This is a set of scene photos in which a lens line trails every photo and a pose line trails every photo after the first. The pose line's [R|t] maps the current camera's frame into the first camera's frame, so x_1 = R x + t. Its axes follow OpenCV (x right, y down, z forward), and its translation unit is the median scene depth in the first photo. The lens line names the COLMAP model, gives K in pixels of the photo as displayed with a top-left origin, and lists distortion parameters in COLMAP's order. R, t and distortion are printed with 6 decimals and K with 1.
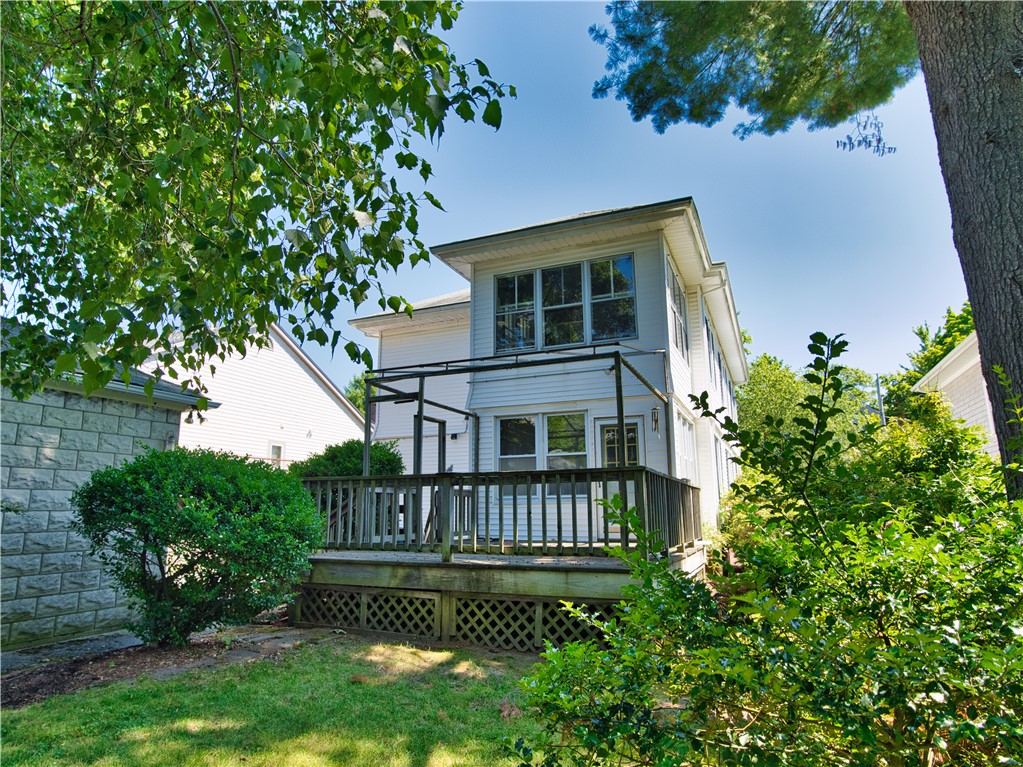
lens RADIAL K [[617.4, 0, 511.3], [0, 617.4, 386.6], [0, 0, 1]] dist [-0.052063, 0.030202]
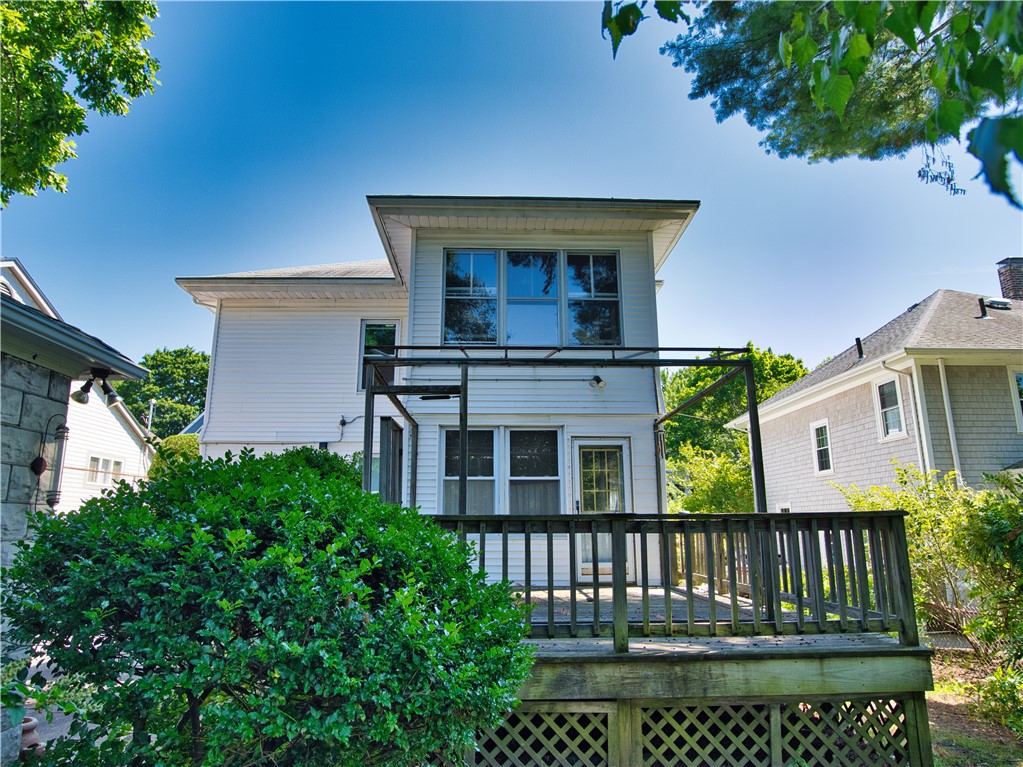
lens RADIAL K [[617.4, 0, 511.3], [0, 617.4, 386.6], [0, 0, 1]] dist [-0.052063, 0.030202]
pose [[0.898785, 0.098718, 0.427130, -0.519357], [-0.090806, 0.995108, -0.038912, 0.041676], [-0.428882, -0.003813, 0.903353, 0.469215]]
